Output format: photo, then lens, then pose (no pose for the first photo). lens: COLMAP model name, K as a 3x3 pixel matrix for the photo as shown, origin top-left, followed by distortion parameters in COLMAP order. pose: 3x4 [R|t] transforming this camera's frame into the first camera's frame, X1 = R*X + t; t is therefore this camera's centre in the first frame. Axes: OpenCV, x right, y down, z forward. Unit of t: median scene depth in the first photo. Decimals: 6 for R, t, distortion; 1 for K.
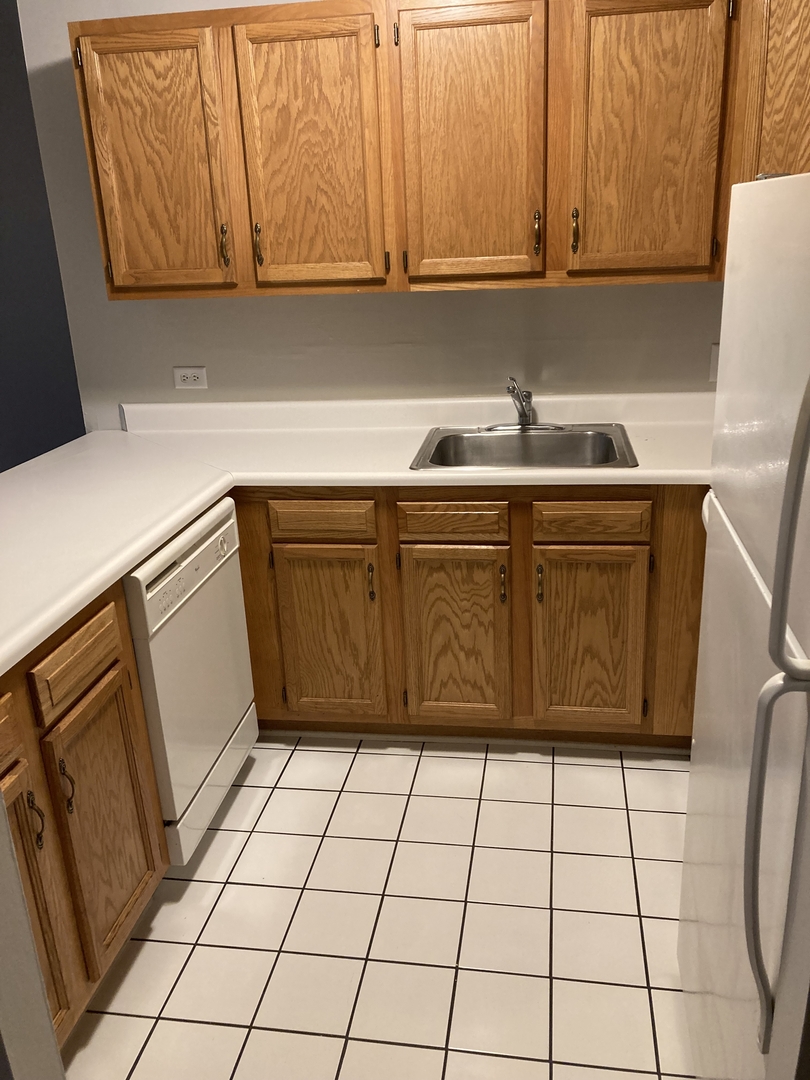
lens RADIAL K [[898.9, 0, 405.3], [0, 898.9, 542.6], [0, 0, 1]] dist [0.014788, -0.029895]
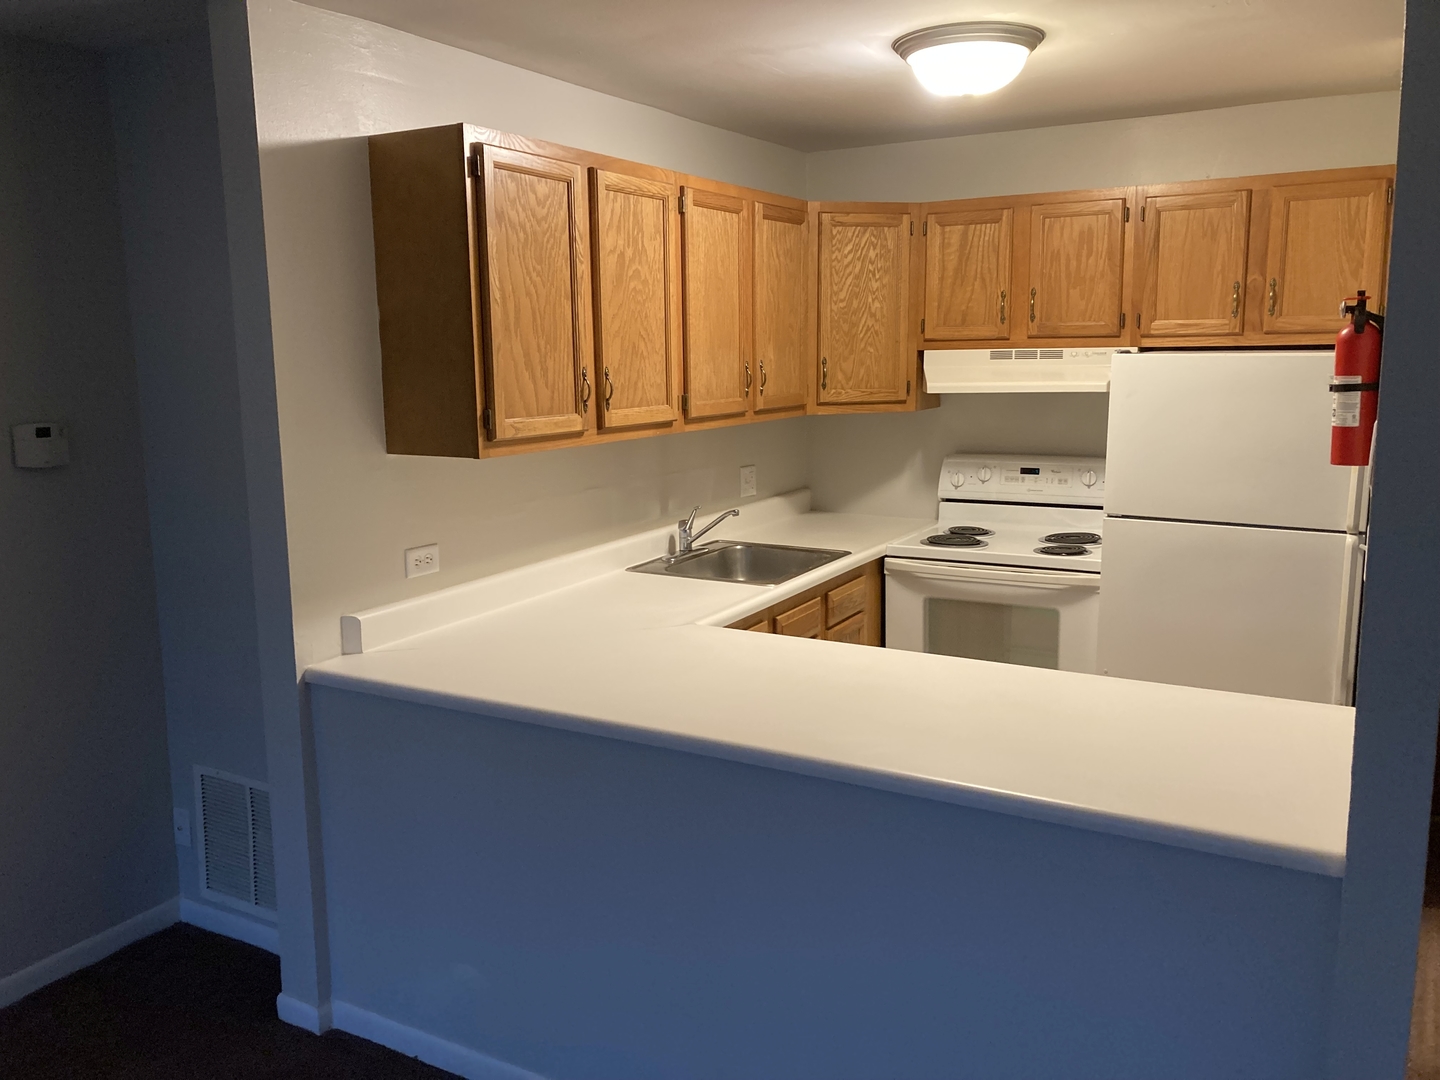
lens RADIAL K [[1198.6, 0, 727.2], [0, 1198.6, 538.6], [0, 0, 1]] dist [0.014788, -0.029895]
pose [[0.344257, -0.114390, 0.931881, -1.319346], [0.301643, 0.953404, 0.005599, -0.160345], [-0.889100, 0.279168, 0.362721, 0.506397]]
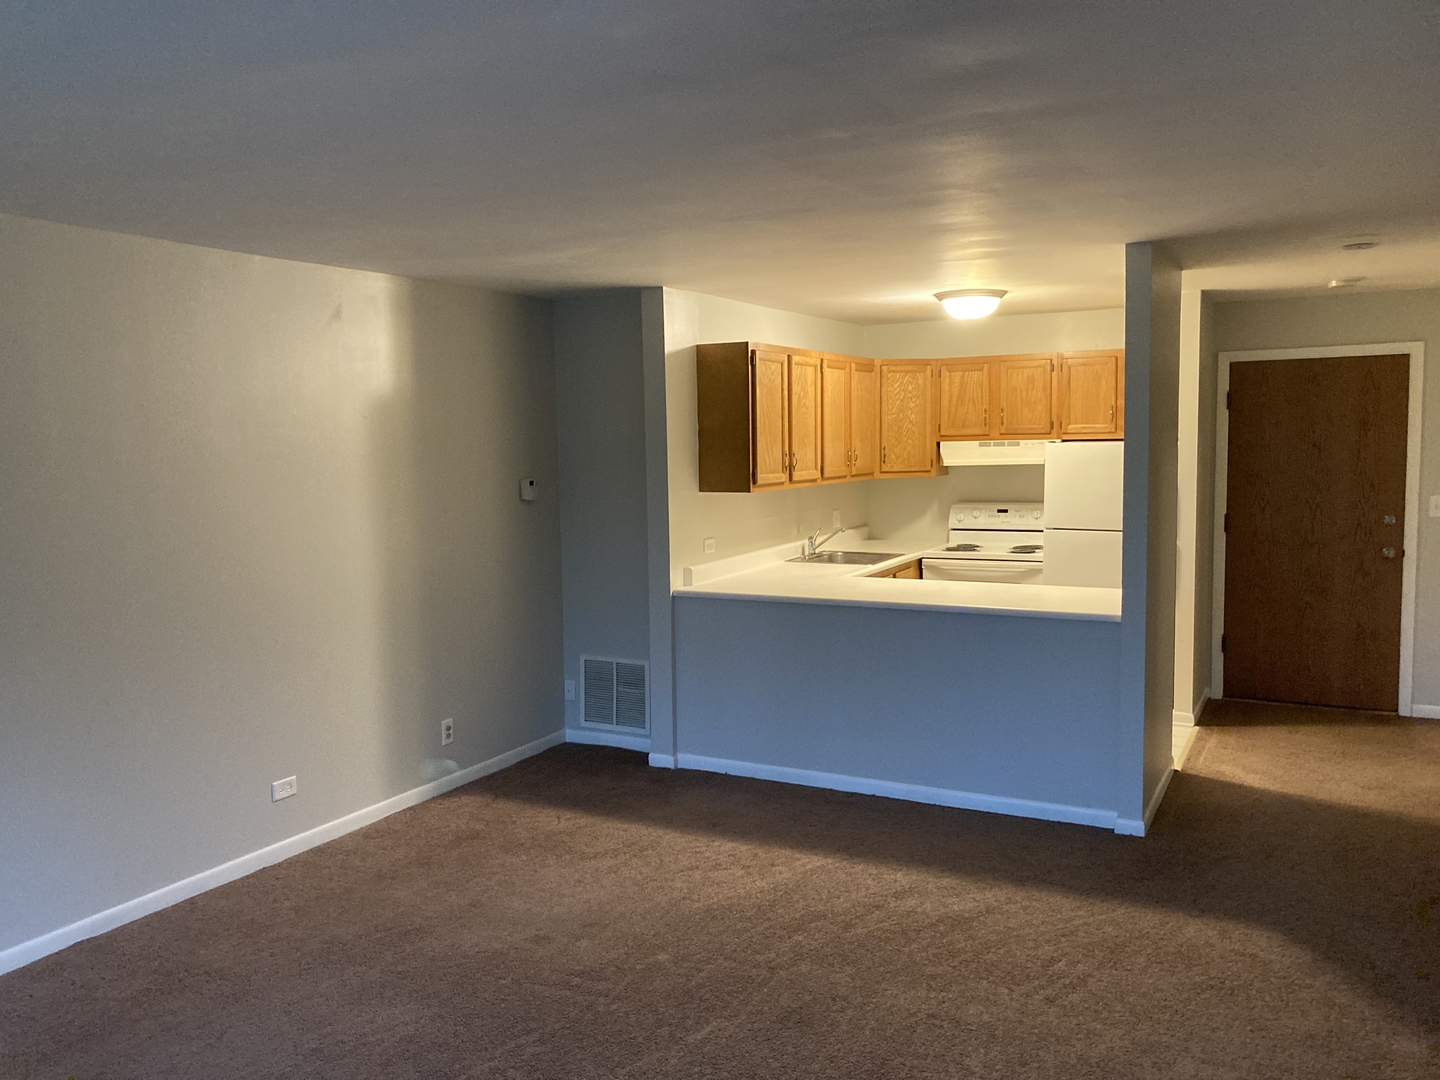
lens RADIAL K [[1198.6, 0, 709.5], [0, 1198.6, 542.0], [0, 0, 1]] dist [0.014788, -0.029895]
pose [[0.326694, -0.047720, 0.943925, -2.629593], [0.308836, 0.949290, -0.058897, -0.086245], [-0.893248, 0.310759, 0.324865, 0.422670]]
